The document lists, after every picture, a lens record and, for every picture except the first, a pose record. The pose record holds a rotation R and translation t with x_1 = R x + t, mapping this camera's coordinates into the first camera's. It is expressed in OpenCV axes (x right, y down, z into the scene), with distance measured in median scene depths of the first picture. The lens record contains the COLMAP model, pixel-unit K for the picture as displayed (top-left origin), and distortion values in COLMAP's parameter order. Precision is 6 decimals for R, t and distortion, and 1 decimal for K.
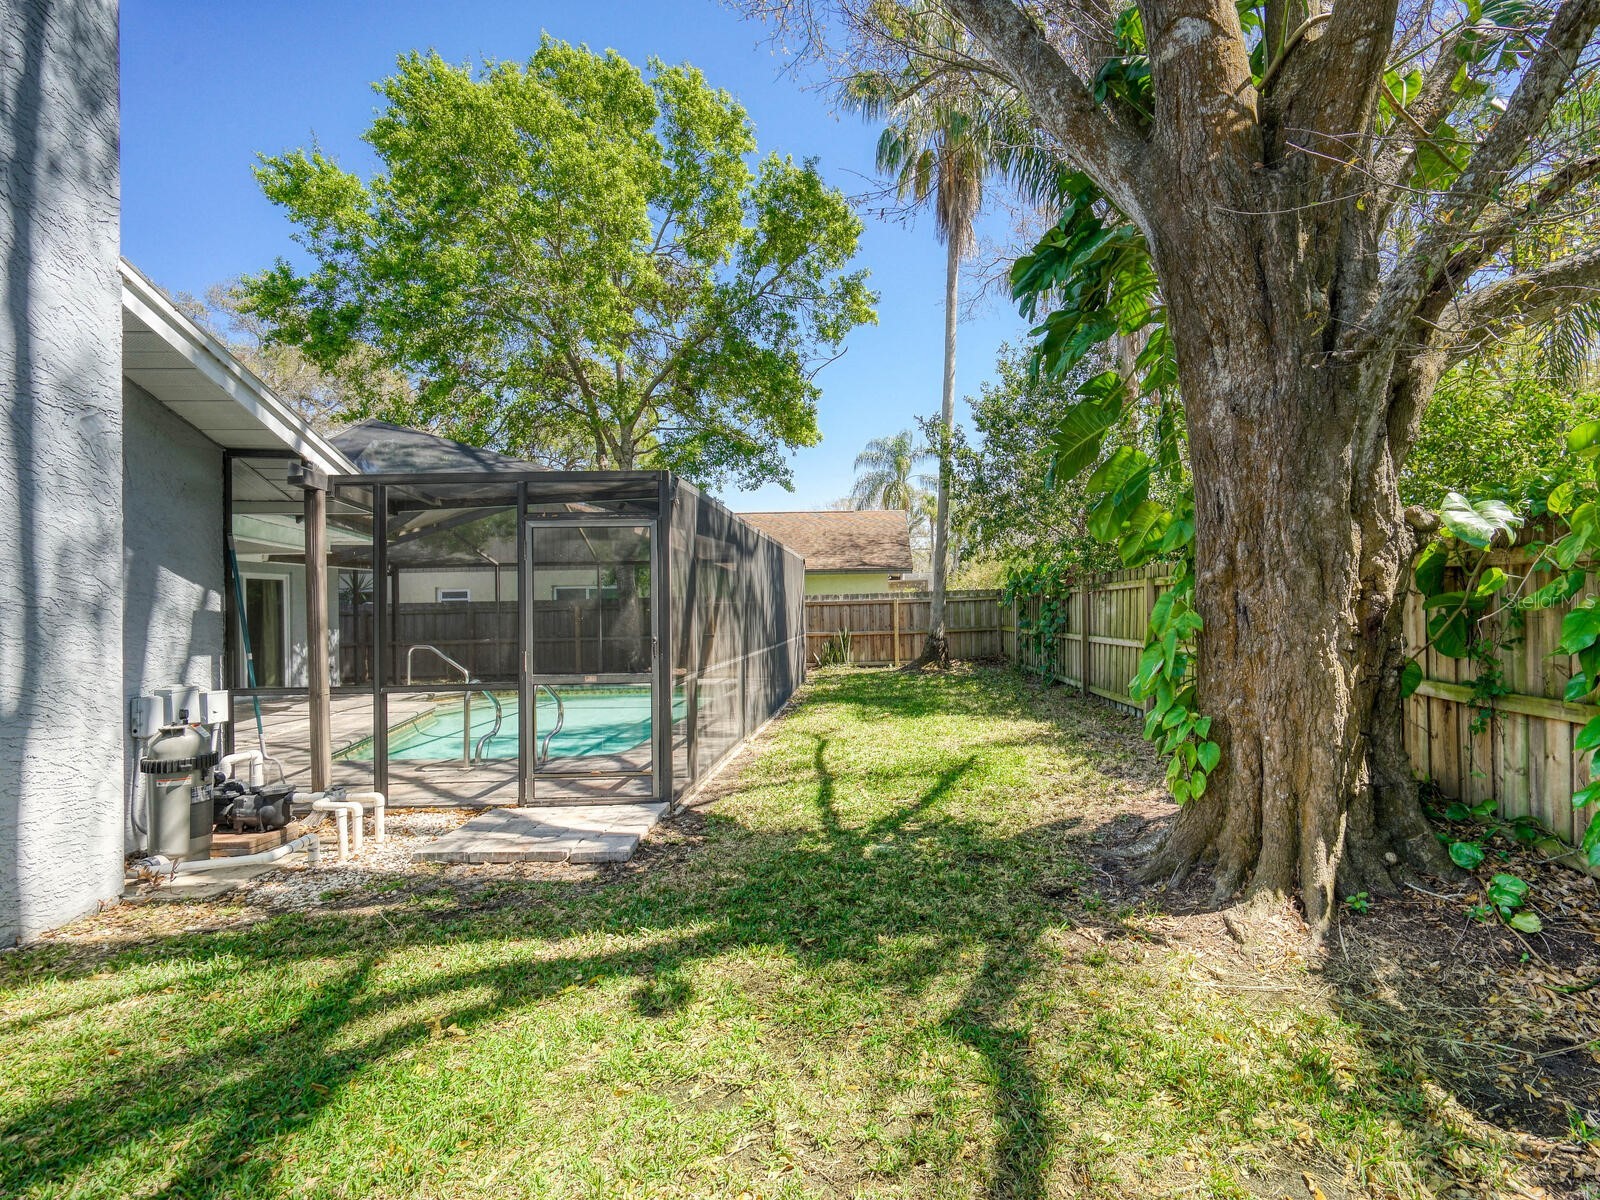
lens RADIAL K [[783.6, 0, 871.2], [0, 783.6, 604.0], [0, 0, 1]] dist [-0.010308, 0.001360]
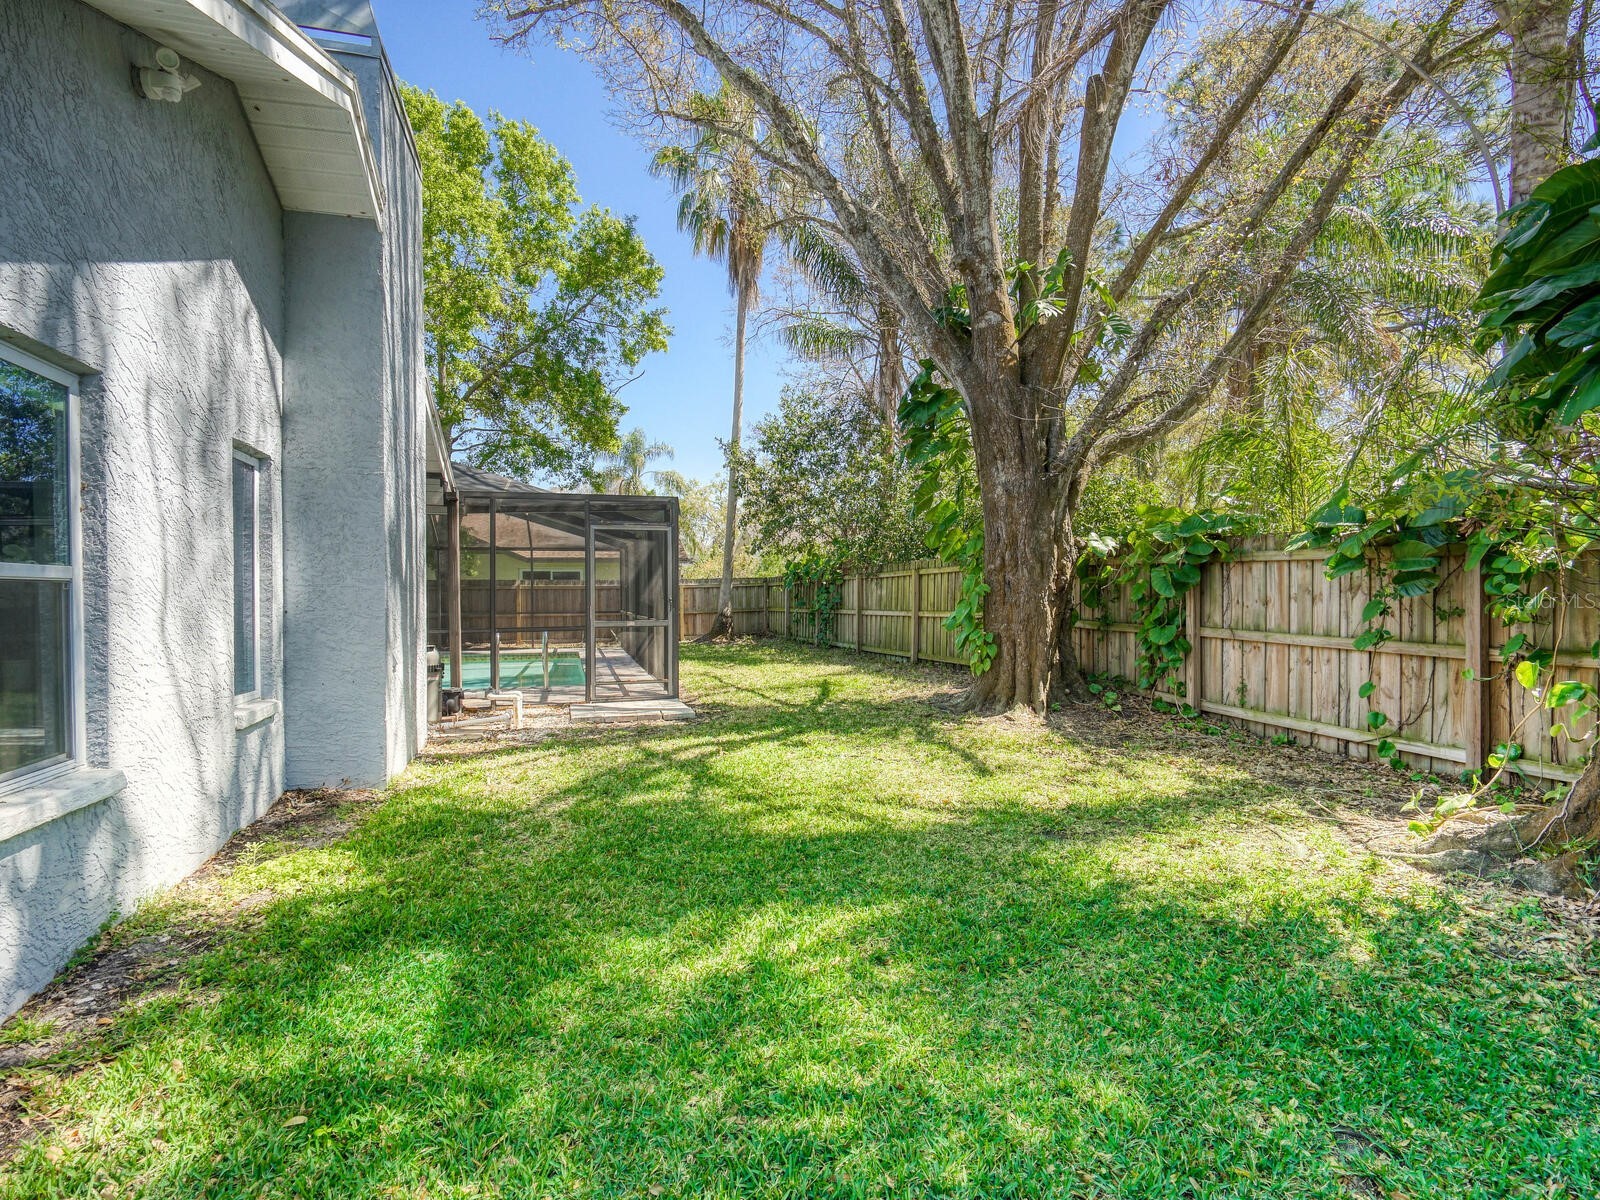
lens RADIAL K [[816.3, 0, 751.6], [0, 816.3, 608.1], [0, 0, 1]] dist [-0.003854, 0.000621]
pose [[0.968040, 0.005916, 0.250726, -0.767030], [-0.009465, 0.999871, 0.012955, 0.053716], [-0.250618, -0.014914, 0.967971, -0.997580]]
